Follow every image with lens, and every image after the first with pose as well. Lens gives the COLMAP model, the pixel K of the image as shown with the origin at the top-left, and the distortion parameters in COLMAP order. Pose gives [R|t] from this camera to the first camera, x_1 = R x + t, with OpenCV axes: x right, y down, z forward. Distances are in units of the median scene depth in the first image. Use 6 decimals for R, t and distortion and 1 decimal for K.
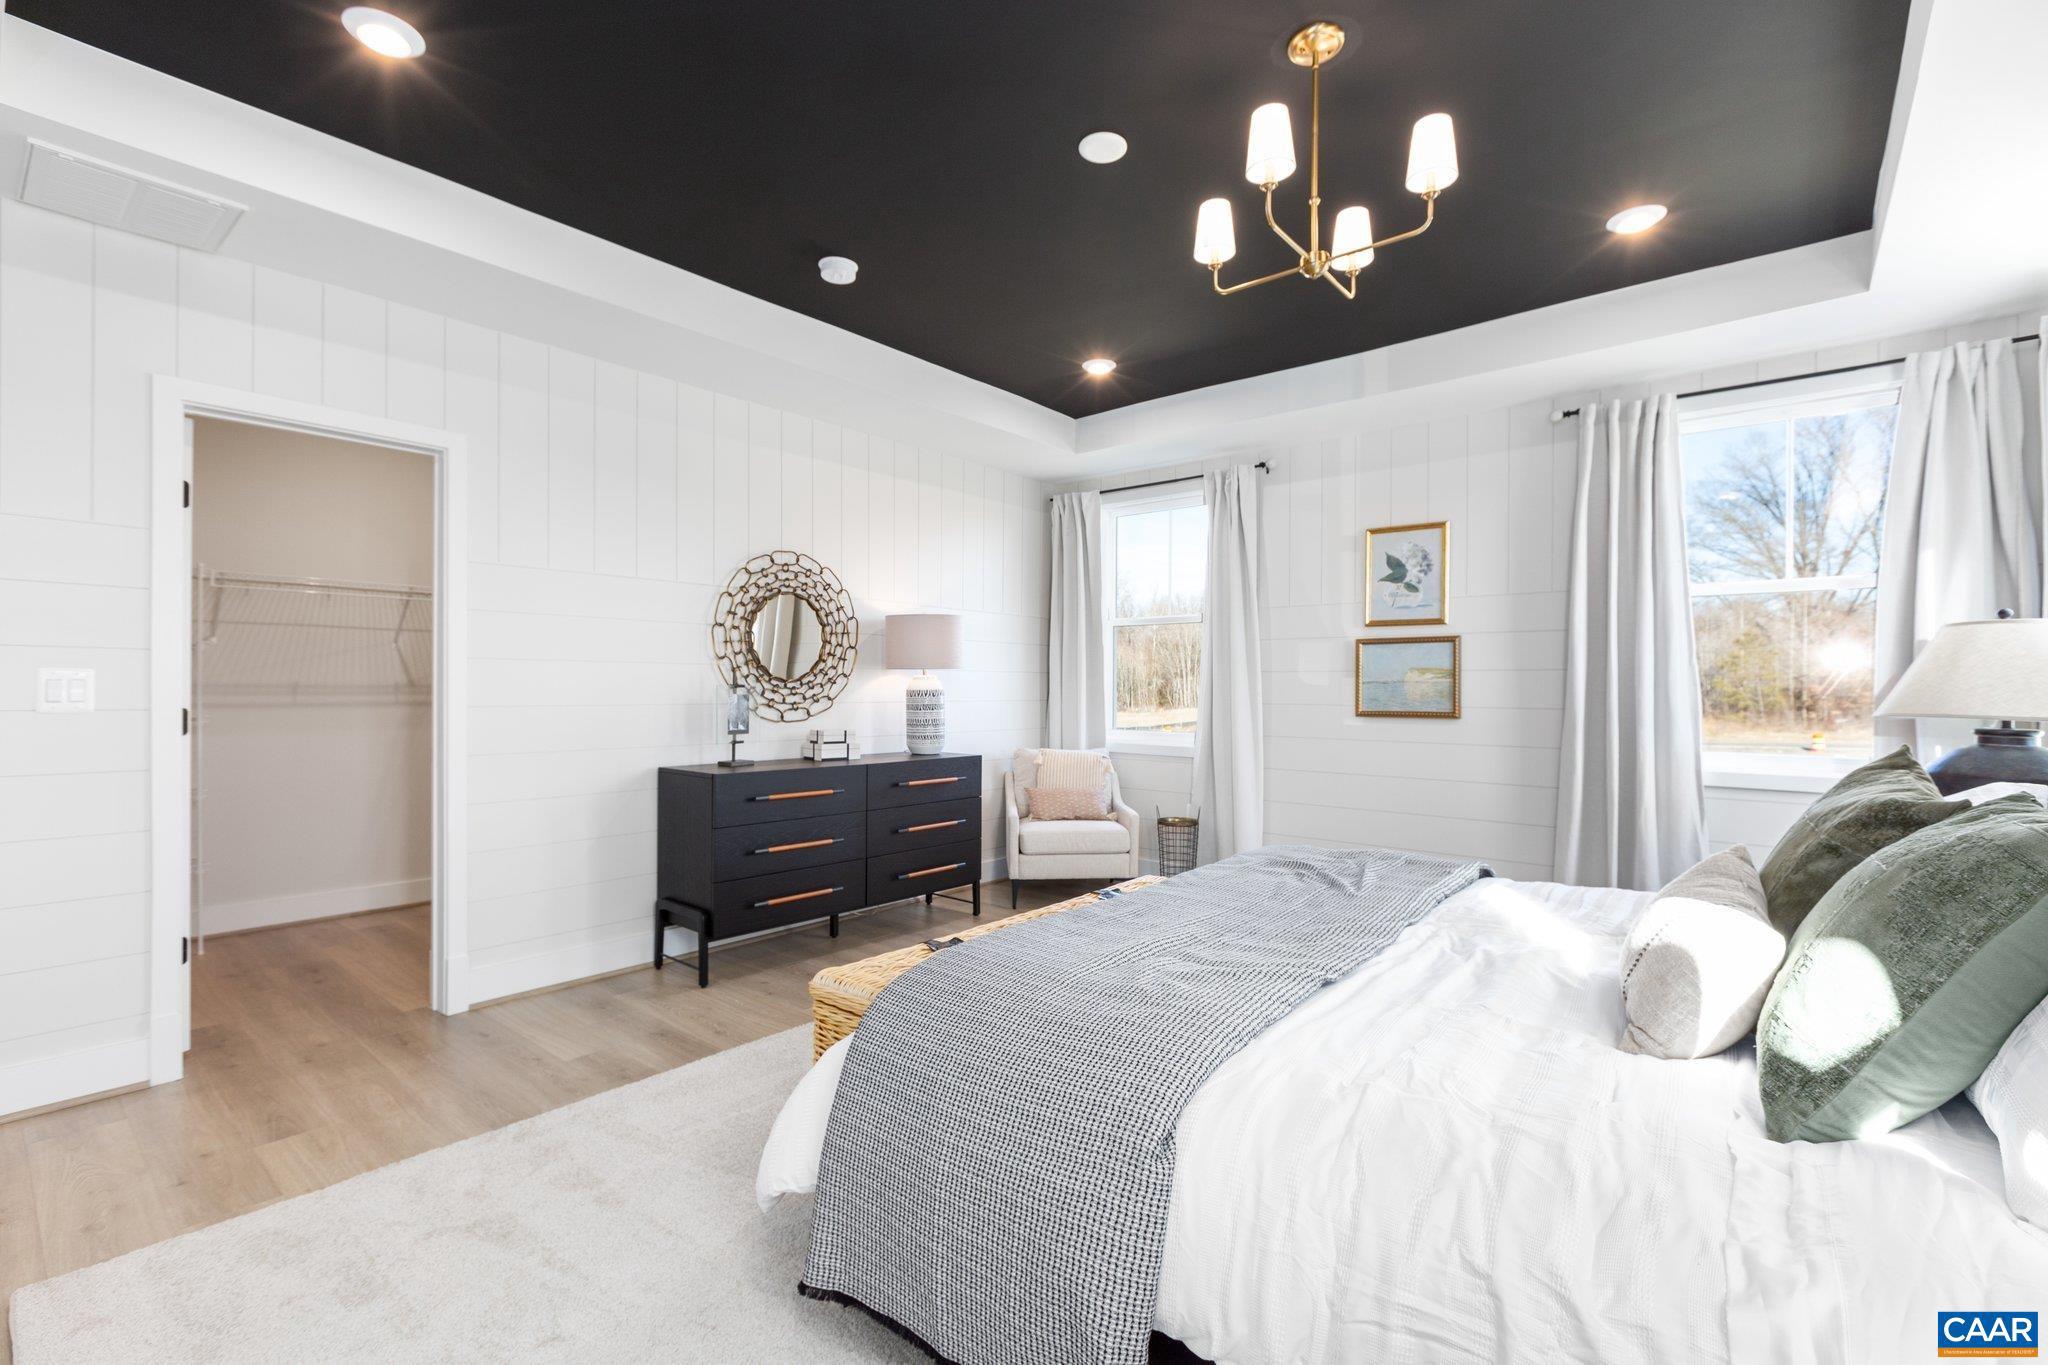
lens RADIAL K [[908.2, 0, 1006.7], [0, 908.2, 681.8], [0, 0, 1]] dist [0.003754, -0.001784]
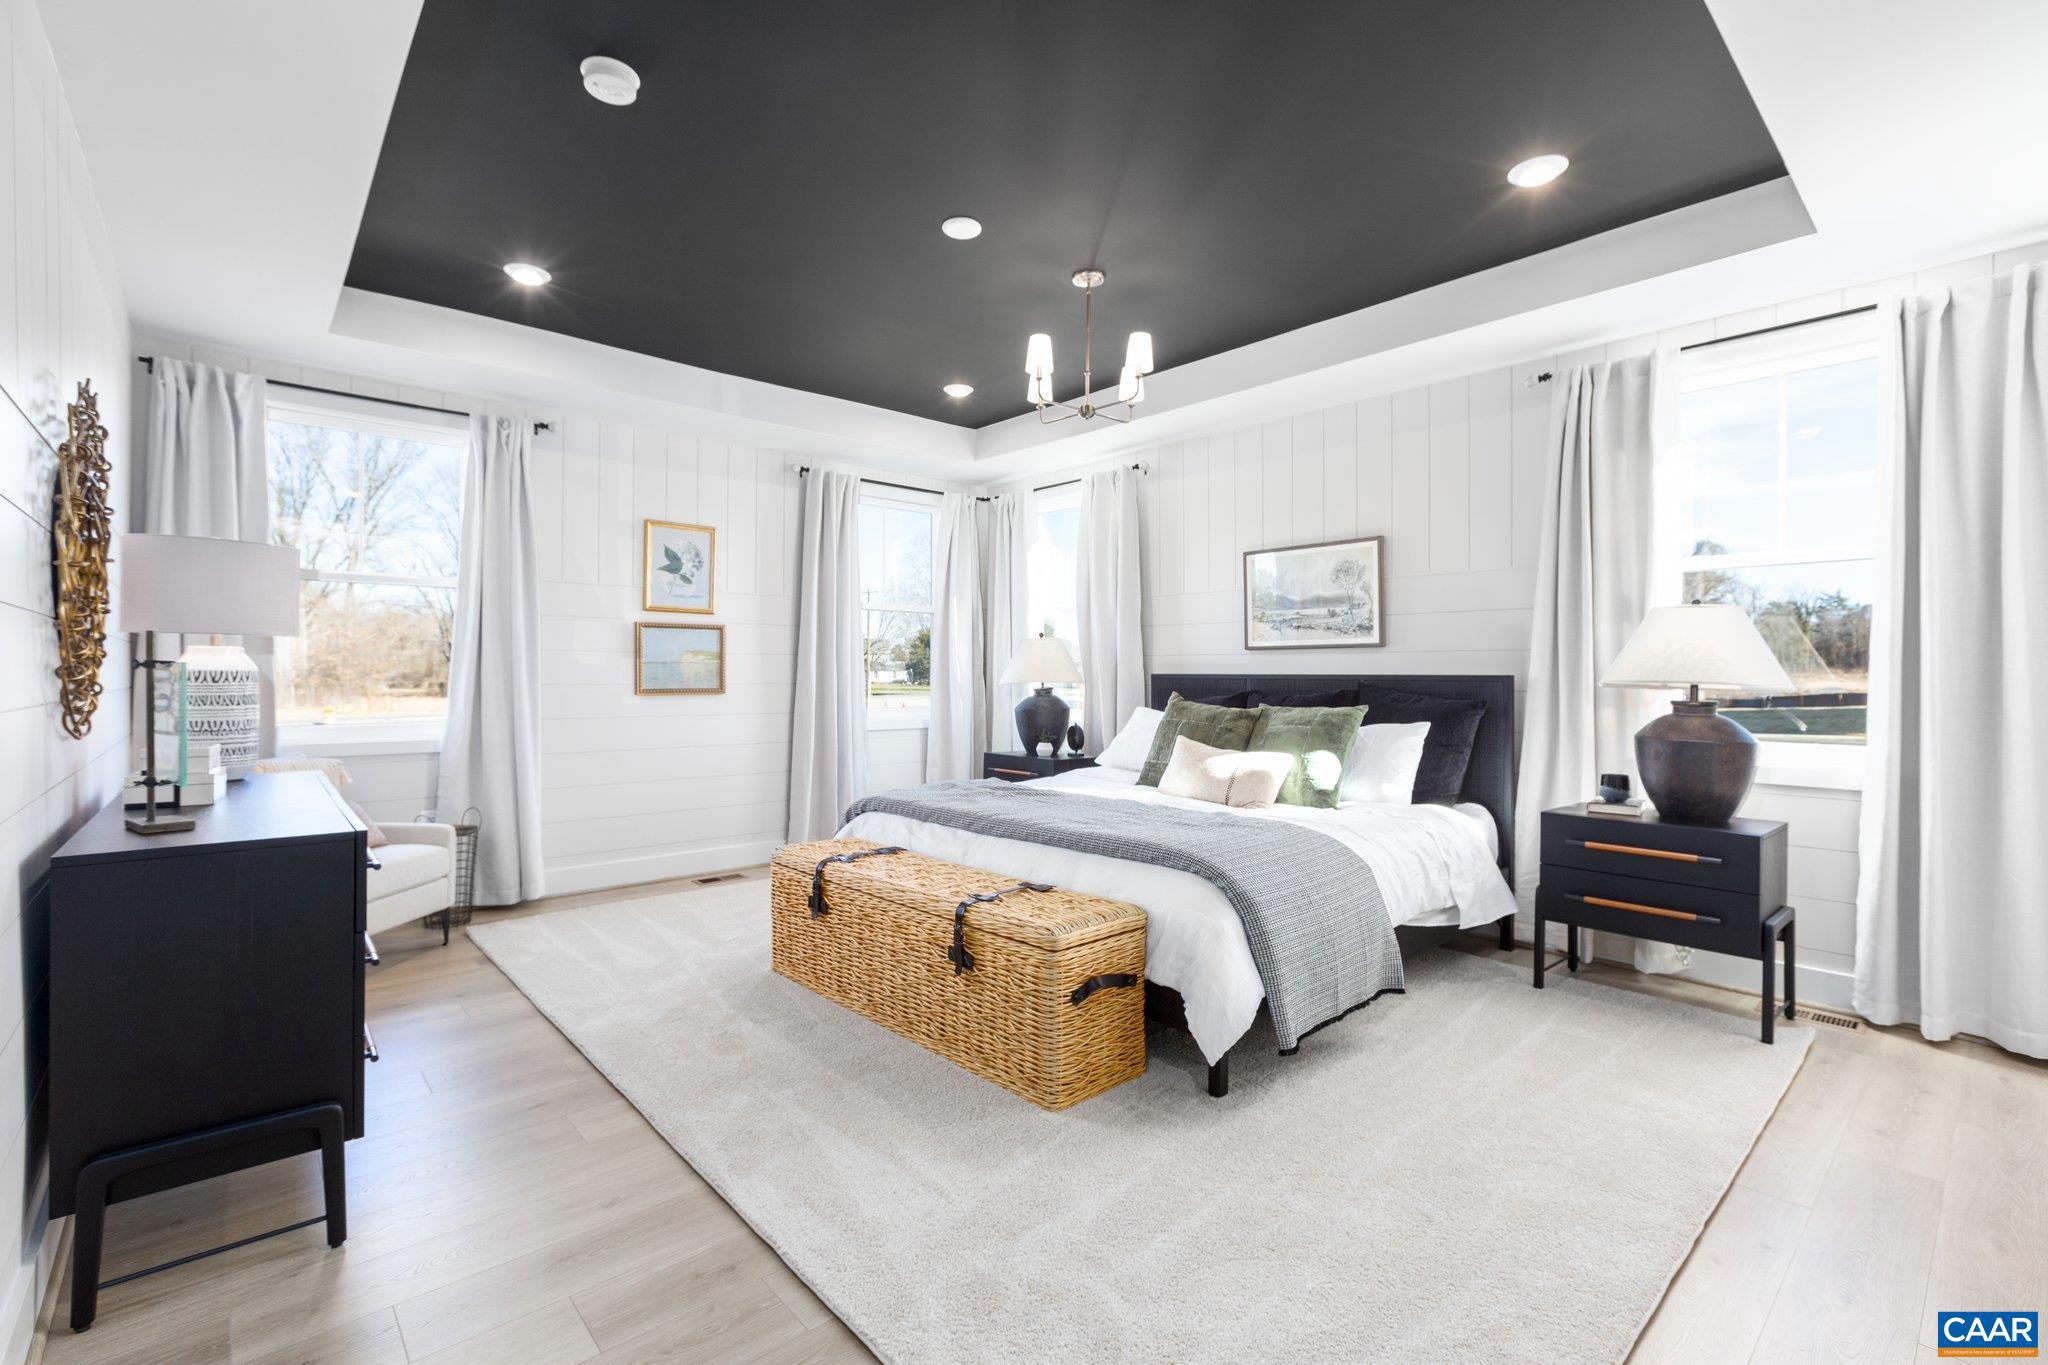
lens RADIAL K [[908.2, 0, 1016.8], [0, 908.2, 677.1], [0, 0, 1]] dist [0.003754, -0.001784]
pose [[0.134897, -0.007889, 0.990828, -0.624937], [-0.011326, 0.999891, 0.009503, 0.002591], [-0.990795, -0.012504, 0.134793, 0.433894]]
